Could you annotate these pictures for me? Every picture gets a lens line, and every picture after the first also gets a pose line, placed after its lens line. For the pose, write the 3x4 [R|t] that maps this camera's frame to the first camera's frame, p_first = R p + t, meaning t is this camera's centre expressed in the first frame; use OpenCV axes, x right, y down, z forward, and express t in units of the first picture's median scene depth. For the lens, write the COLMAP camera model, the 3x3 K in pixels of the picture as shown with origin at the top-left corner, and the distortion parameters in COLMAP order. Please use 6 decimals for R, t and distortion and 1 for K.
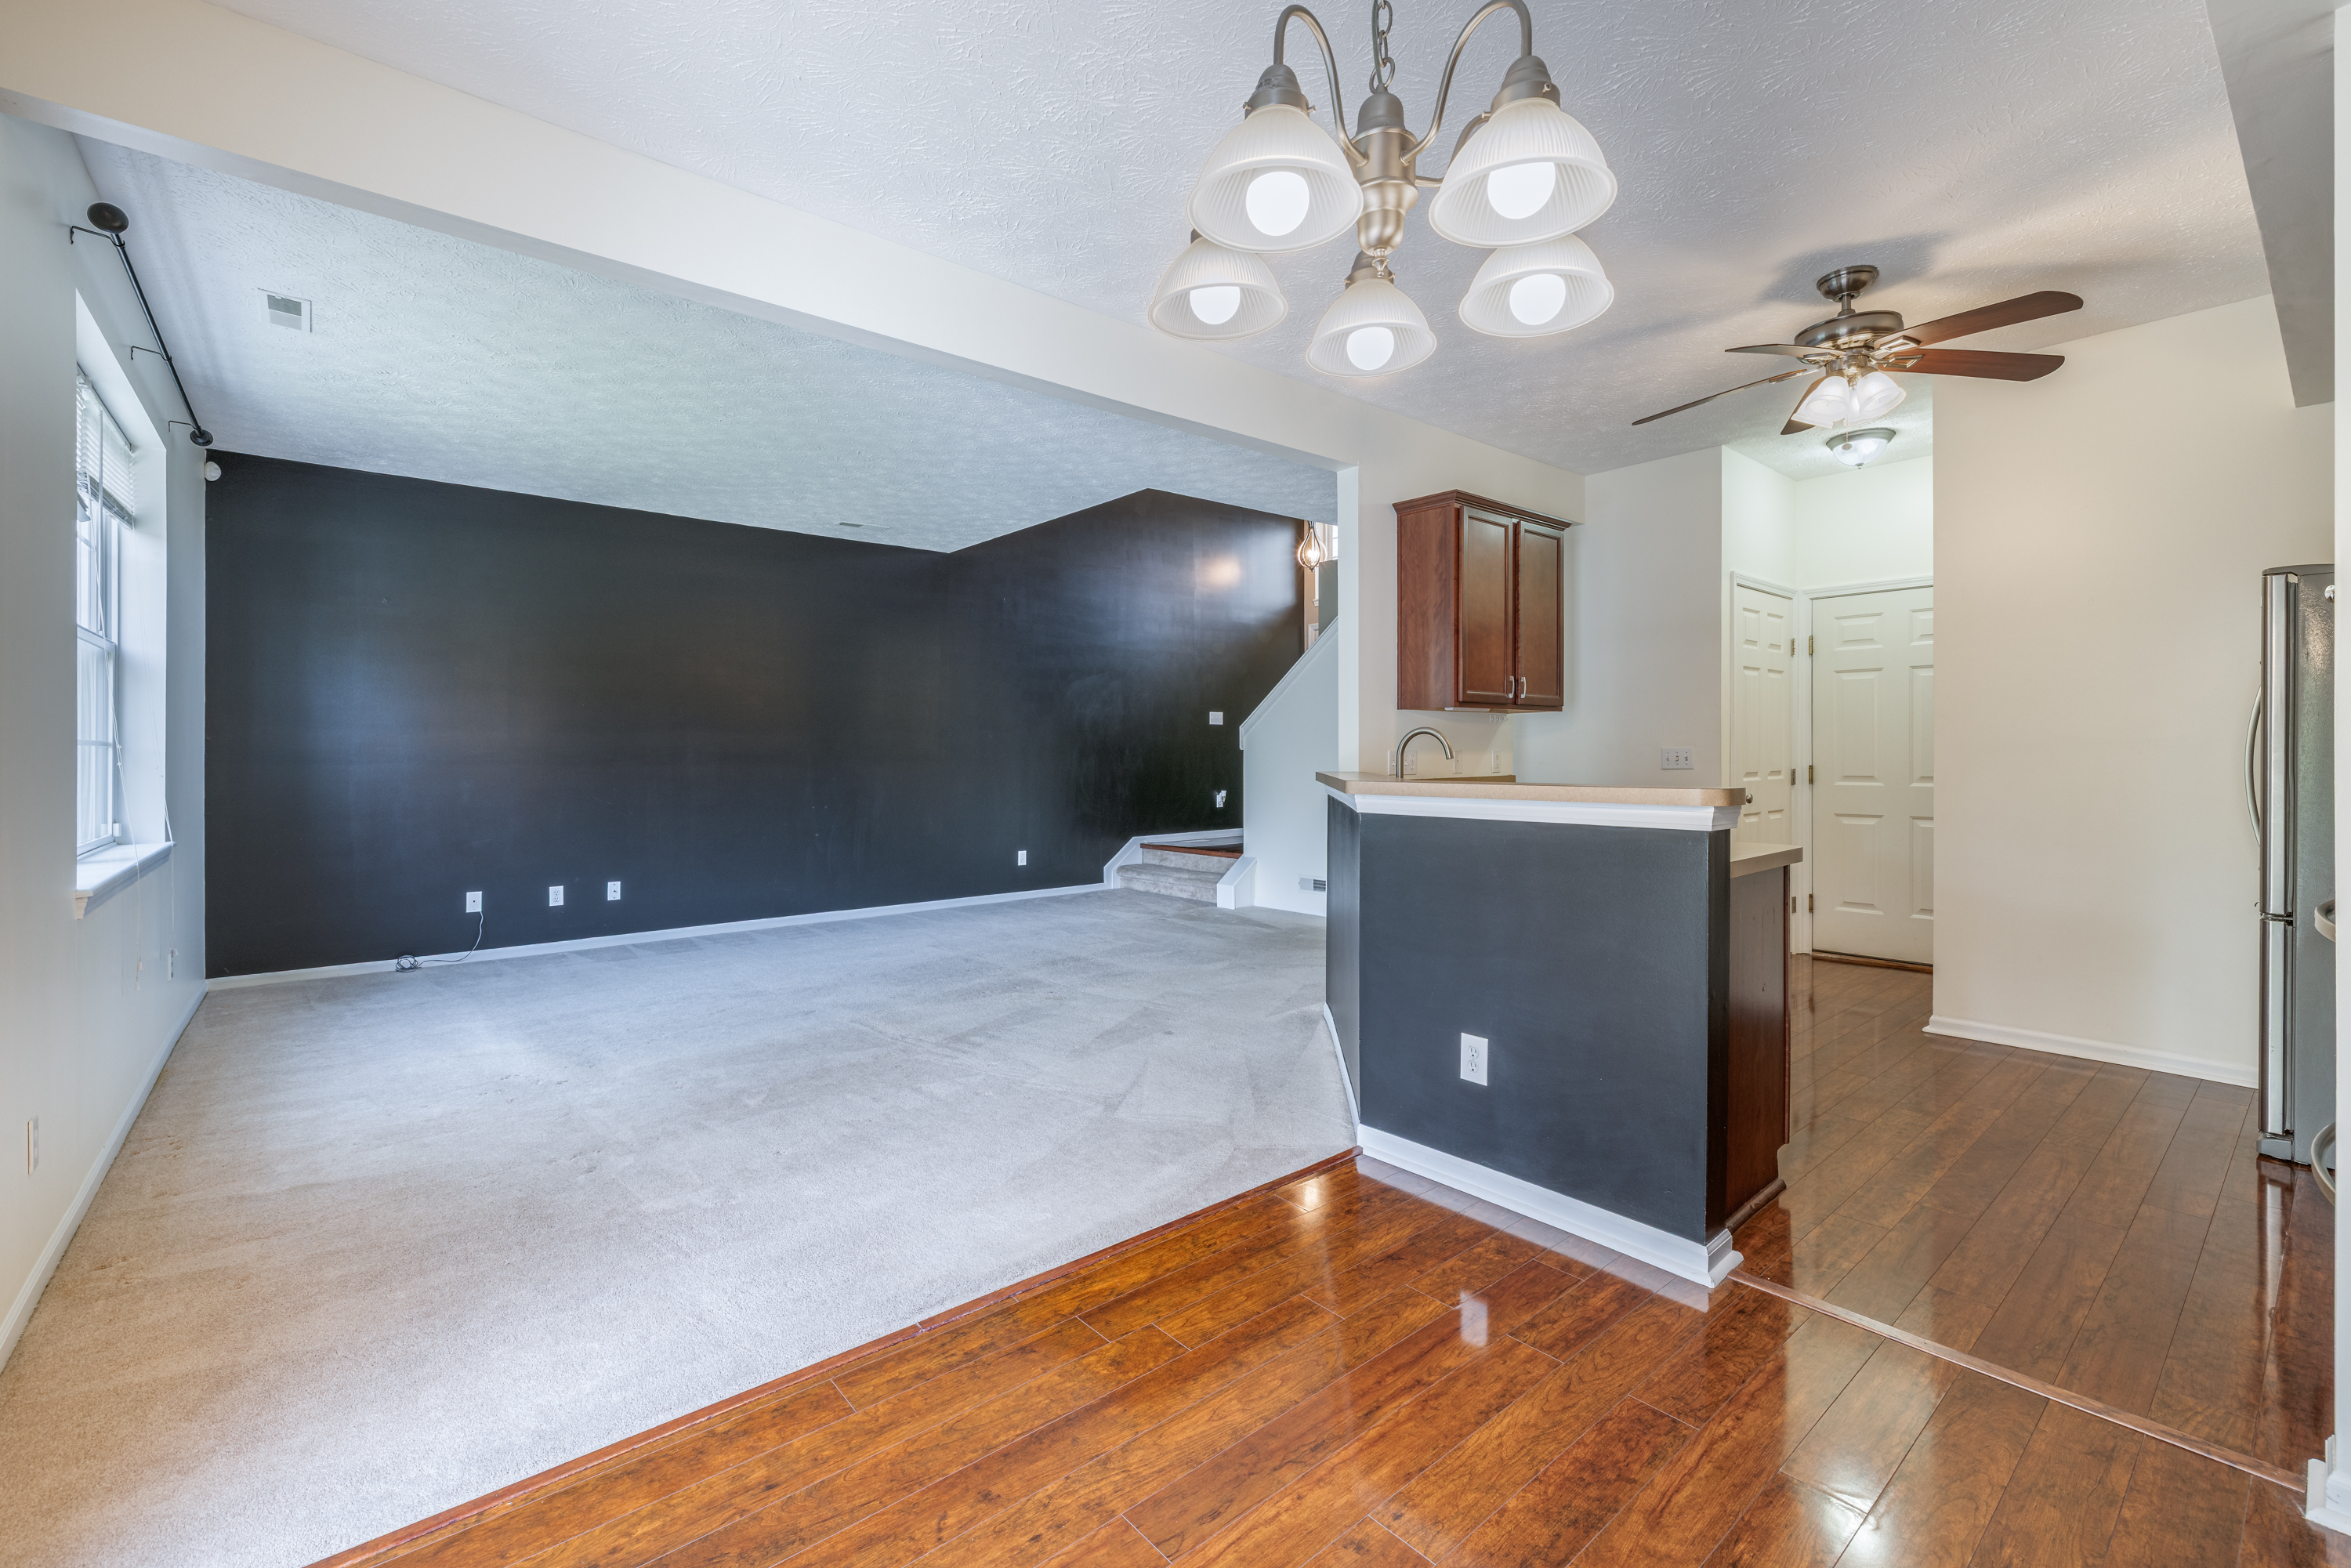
lens RADIAL K [[984.0, 0, 1162.5], [0, 984.0, 771.8], [0, 0, 1]] dist [-0.000155, 0.000031]
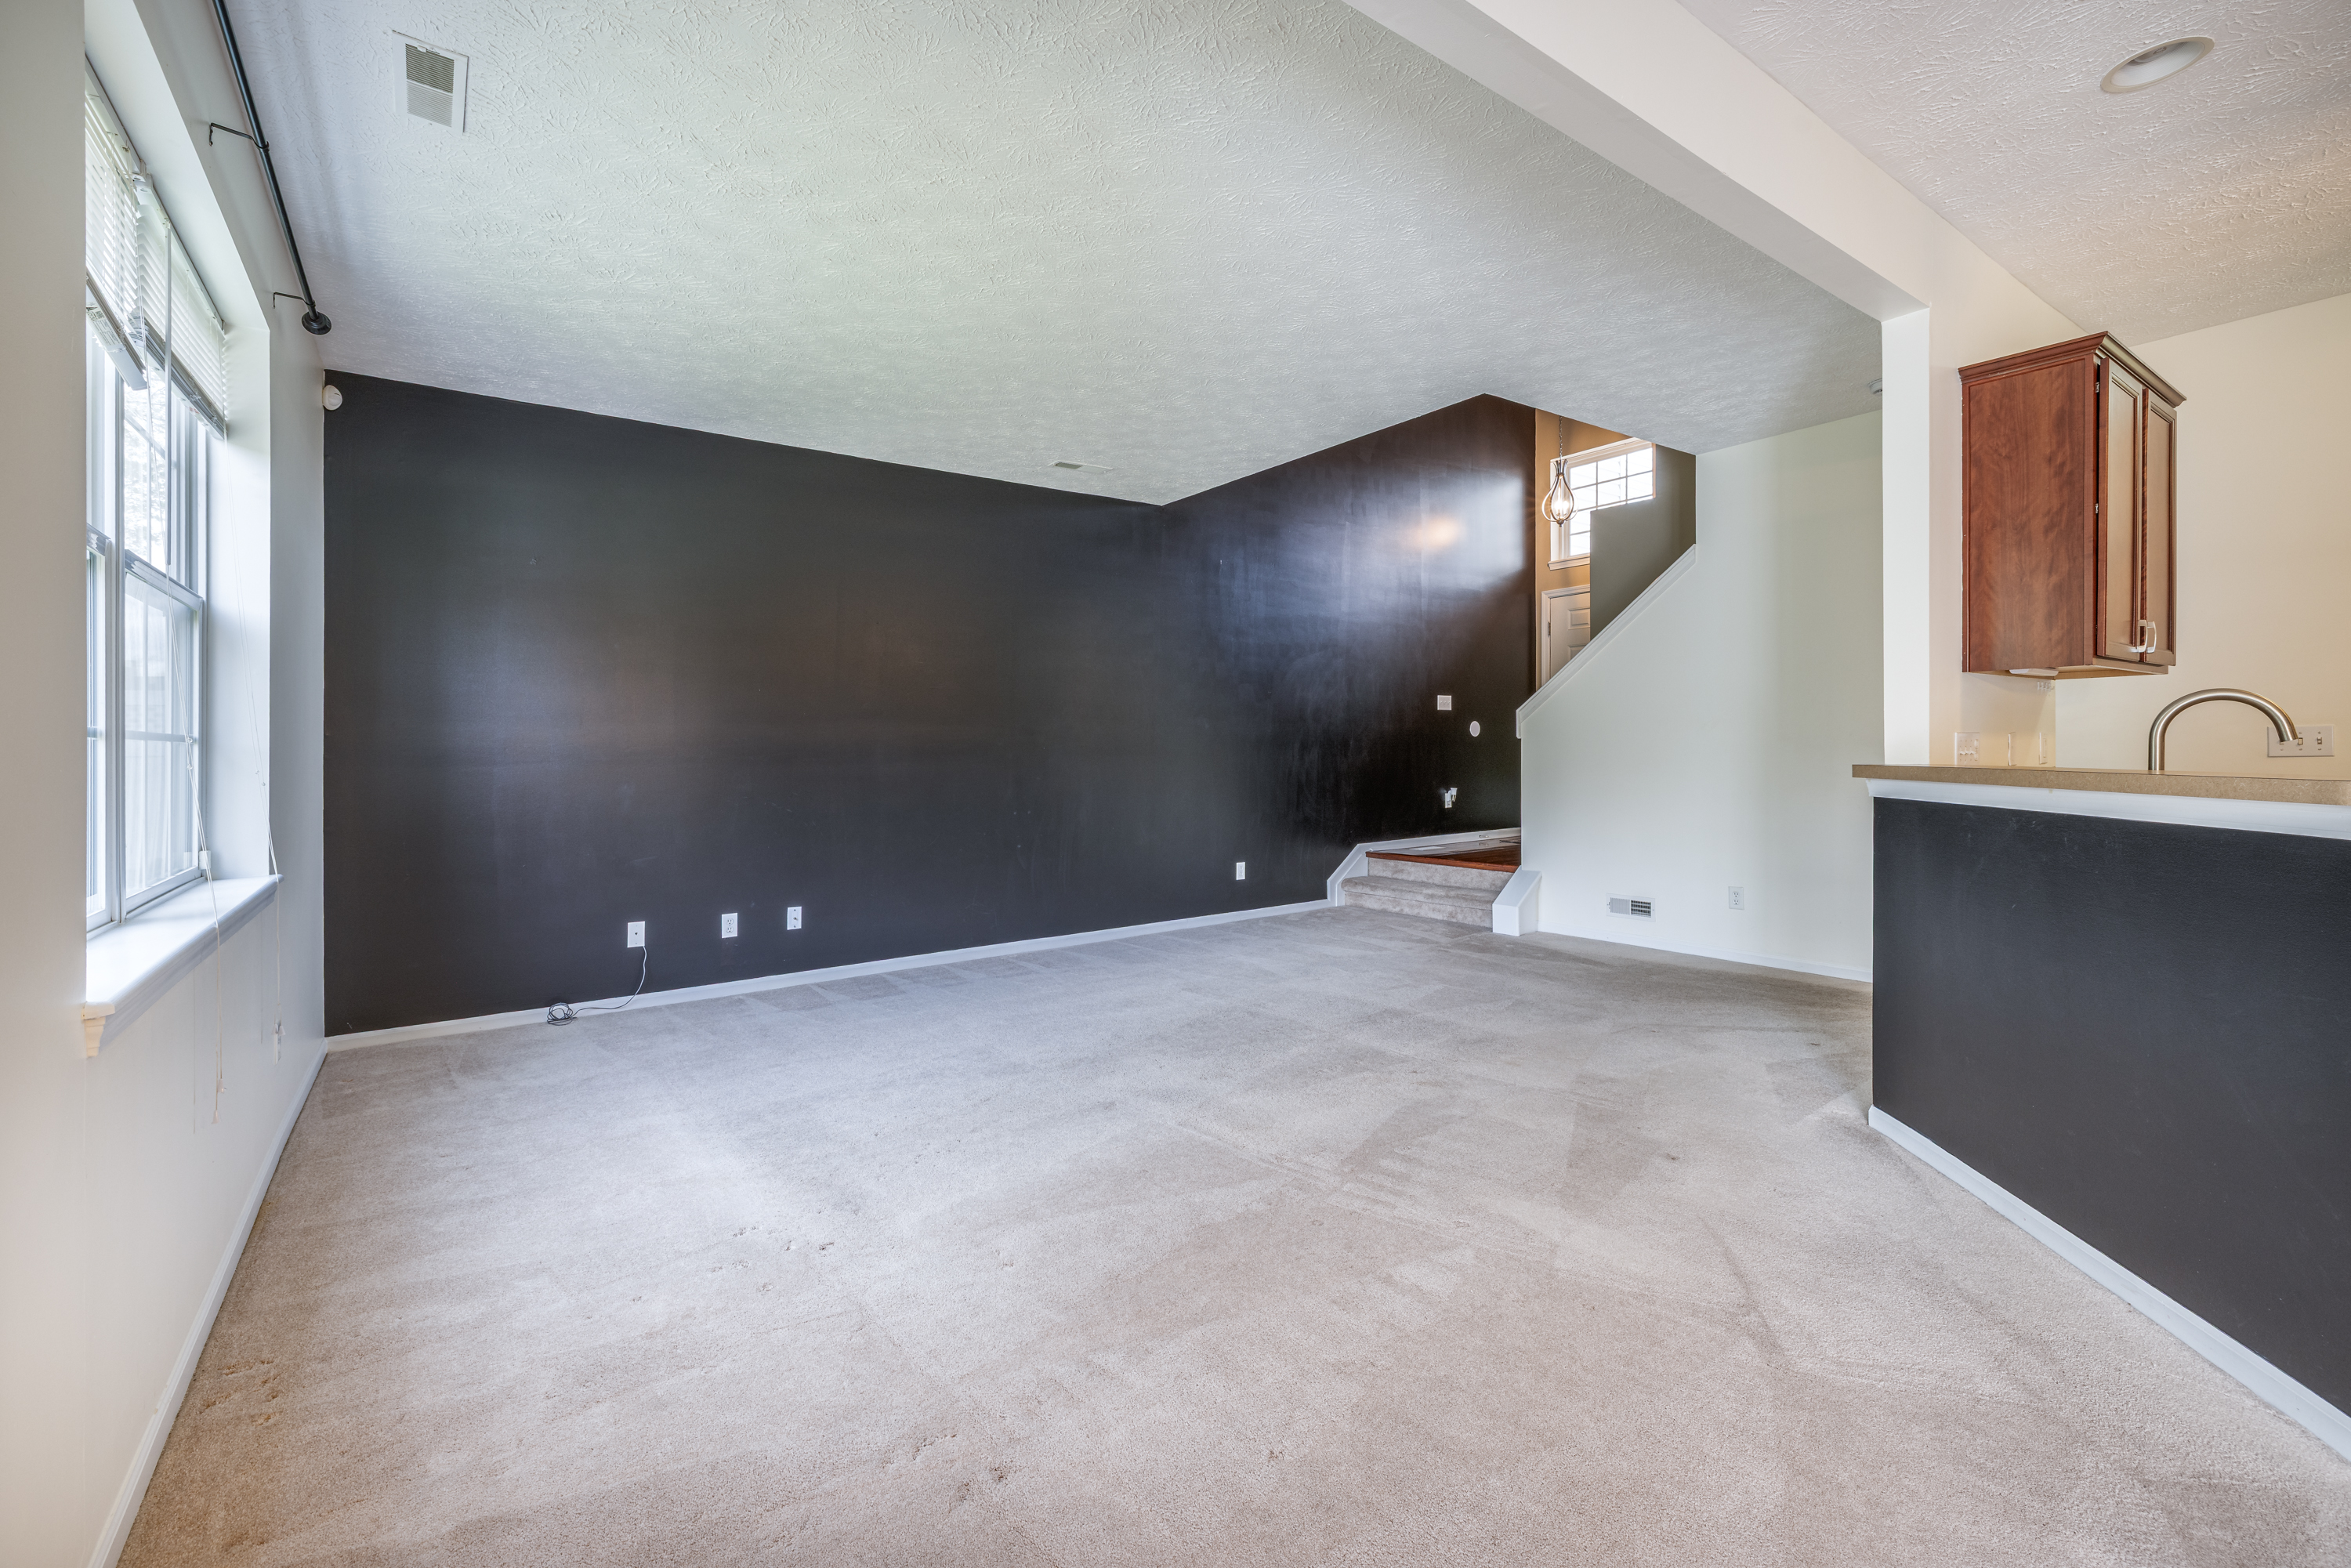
lens RADIAL K [[1008.2, 0, 1175.5], [0, 1008.2, 758.4], [0, 0, 1]] dist [-0.000596, -0.000032]
pose [[0.997179, -0.008989, -0.074514, -0.213971], [0.008366, 0.999927, -0.008674, -0.001636], [0.074587, 0.008026, 0.997182, 0.226200]]
